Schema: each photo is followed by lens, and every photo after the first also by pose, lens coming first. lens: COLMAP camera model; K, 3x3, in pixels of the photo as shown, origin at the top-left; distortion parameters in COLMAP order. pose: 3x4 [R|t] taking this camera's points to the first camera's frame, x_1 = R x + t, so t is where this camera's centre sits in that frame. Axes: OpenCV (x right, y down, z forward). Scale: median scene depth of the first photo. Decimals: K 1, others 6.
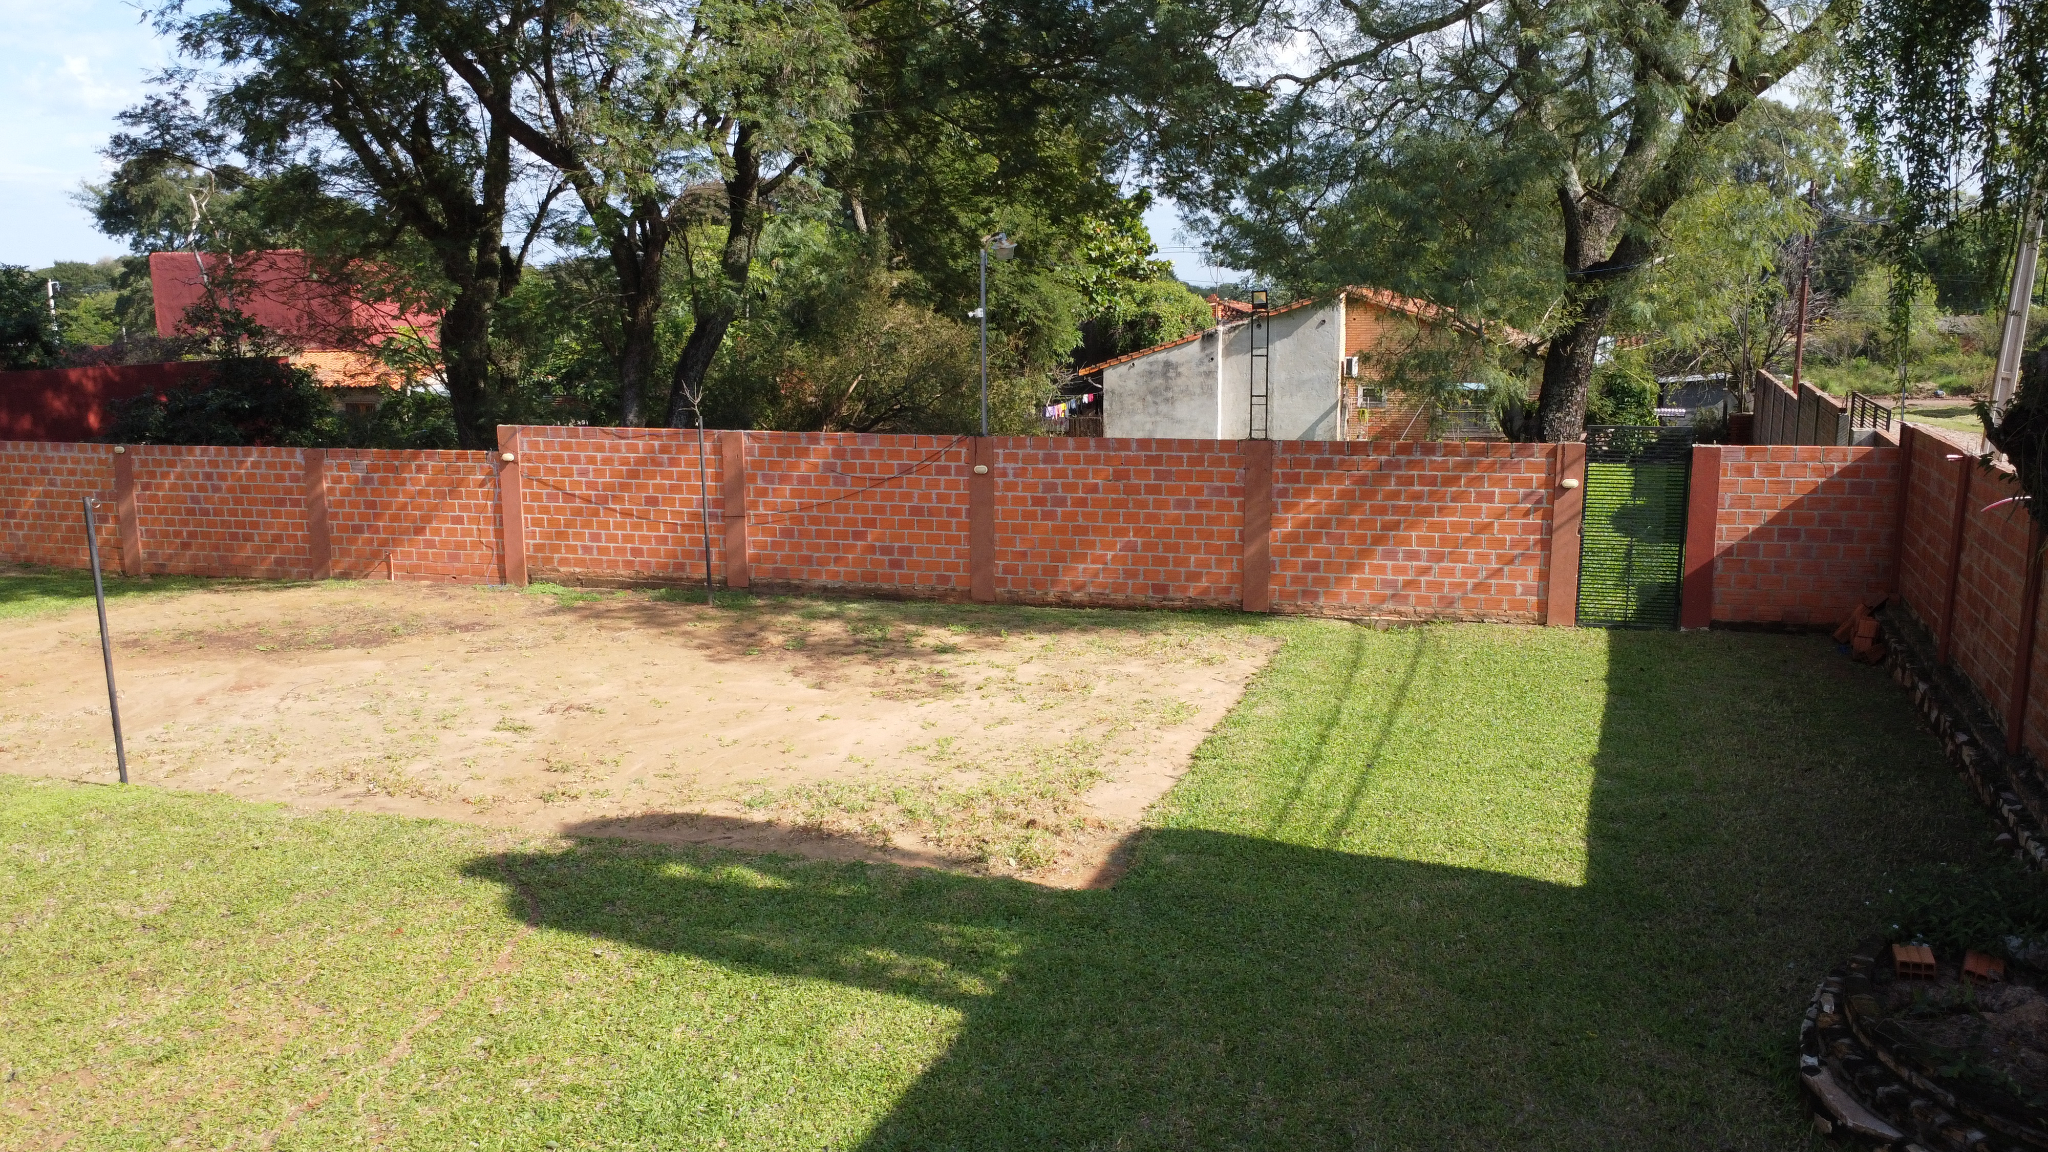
lens RADIAL K [[1538.1, 0, 1021.1], [0, 1538.1, 578.3], [0, 0, 1]] dist [0.000078, -0.000429]
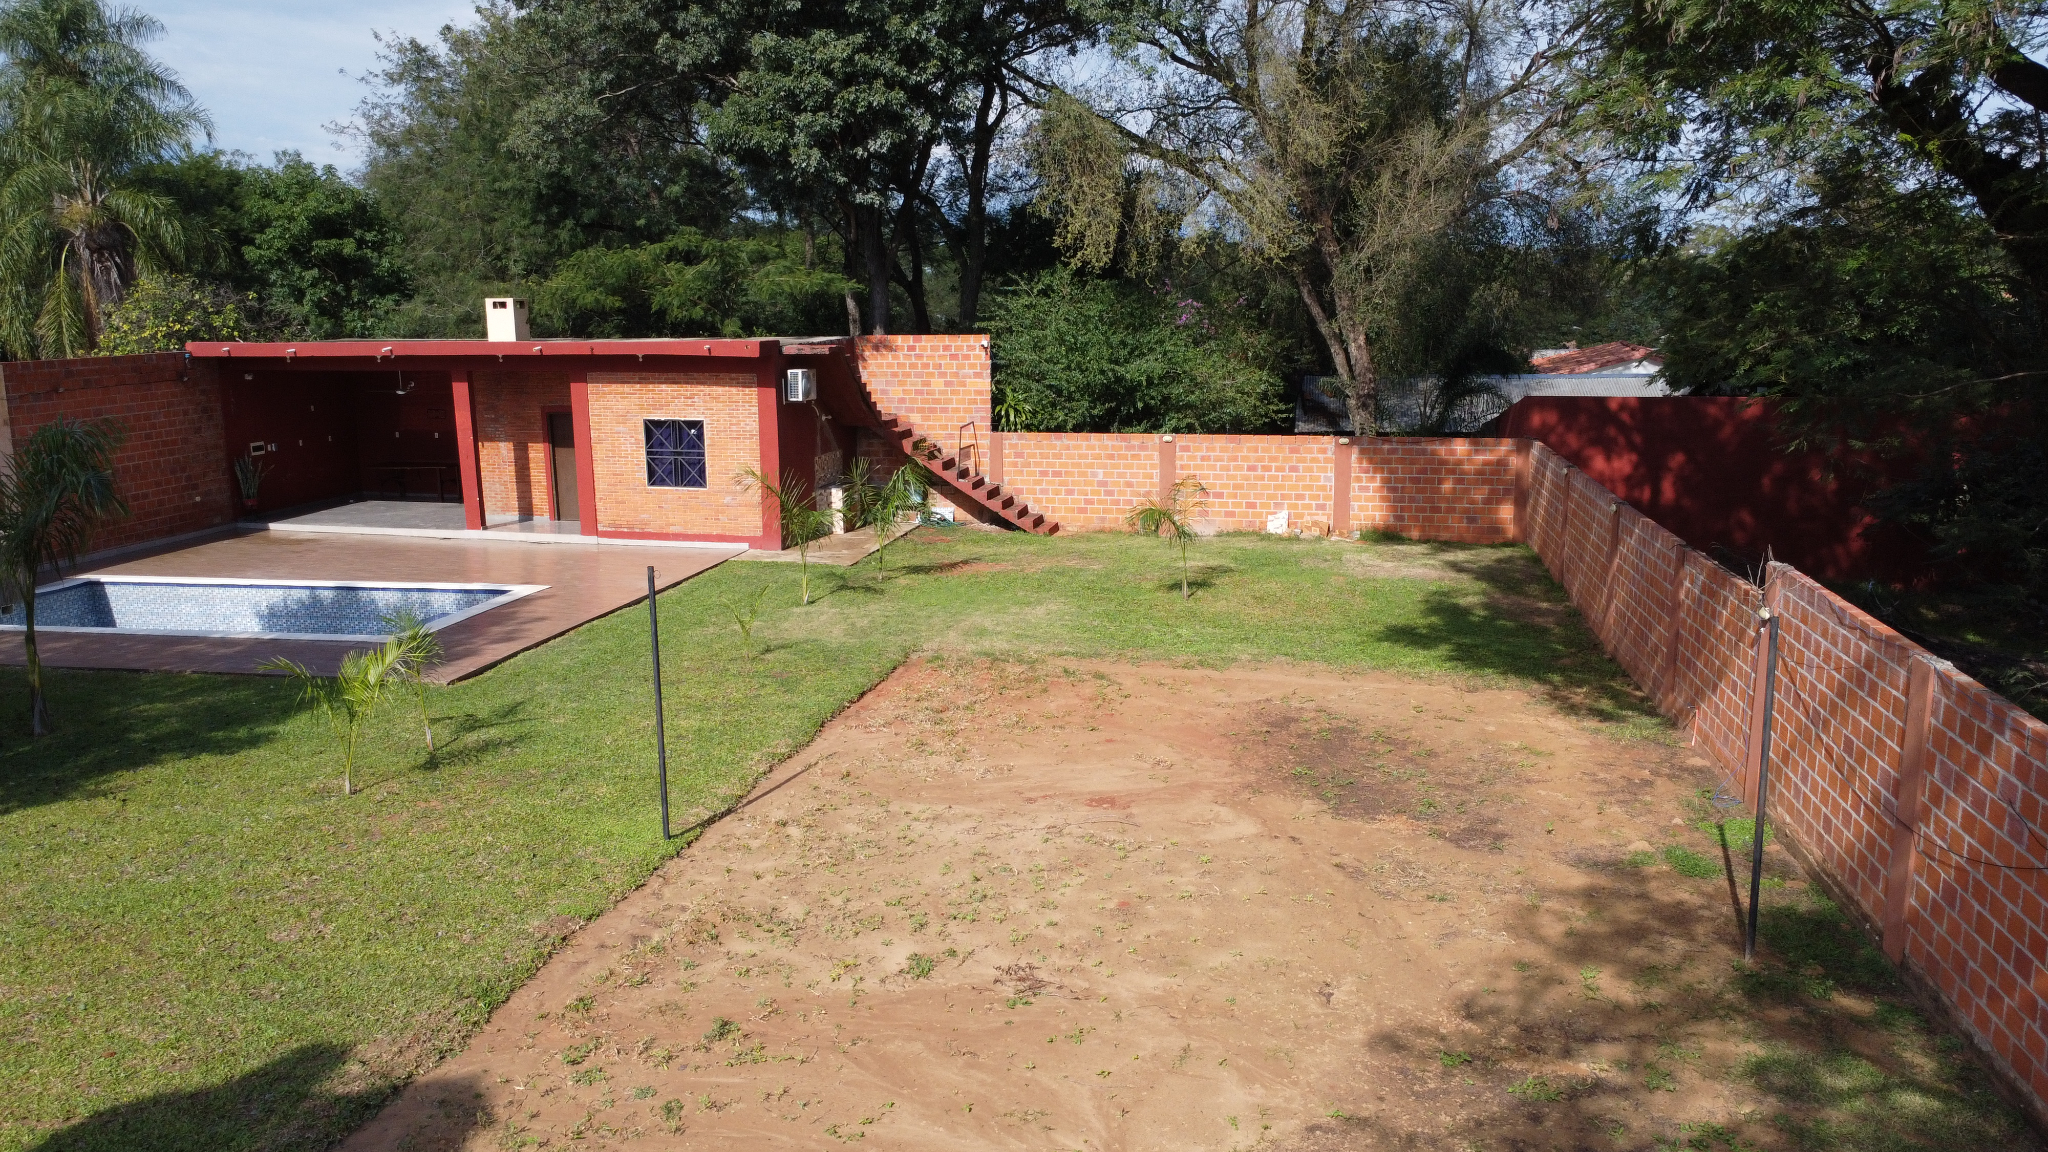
lens RADIAL K [[1538.1, 0, 1021.1], [0, 1538.1, 578.3], [0, 0, 1]] dist [0.000078, -0.000429]
pose [[0.104665, 0.191143, -0.975966, 0.353316], [-0.168922, 0.970513, 0.171959, -0.211684], [0.980056, 0.146864, 0.133867, 0.870252]]
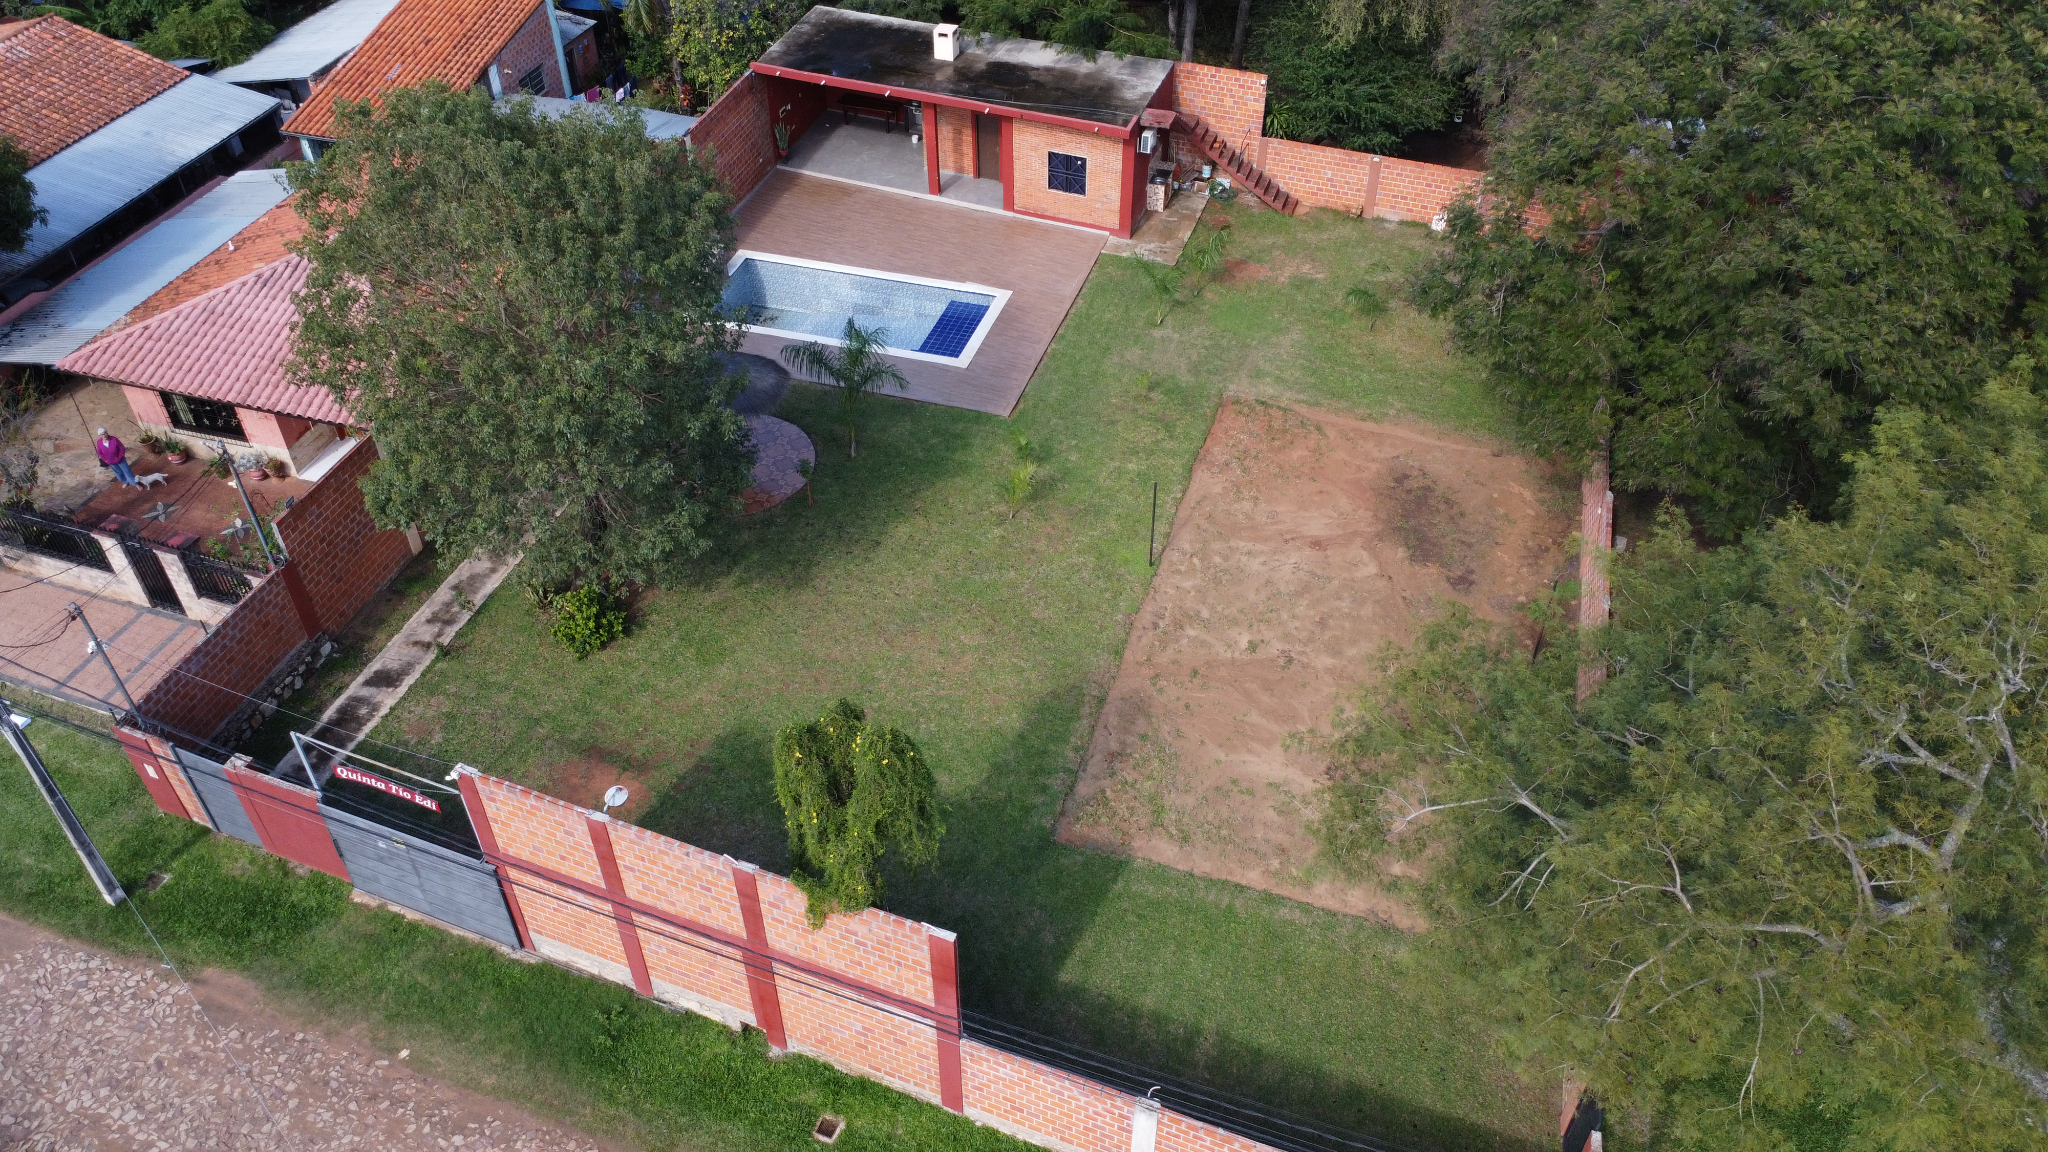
lens RADIAL K [[1538.1, 0, 1021.1], [0, 1538.1, 578.3], [0, 0, 1]] dist [0.000078, -0.000429]
pose [[-0.005506, 0.665389, -0.746477, 1.235682], [-0.177065, 0.734044, 0.655612, -1.334348], [0.984184, 0.135785, 0.113776, 0.368724]]
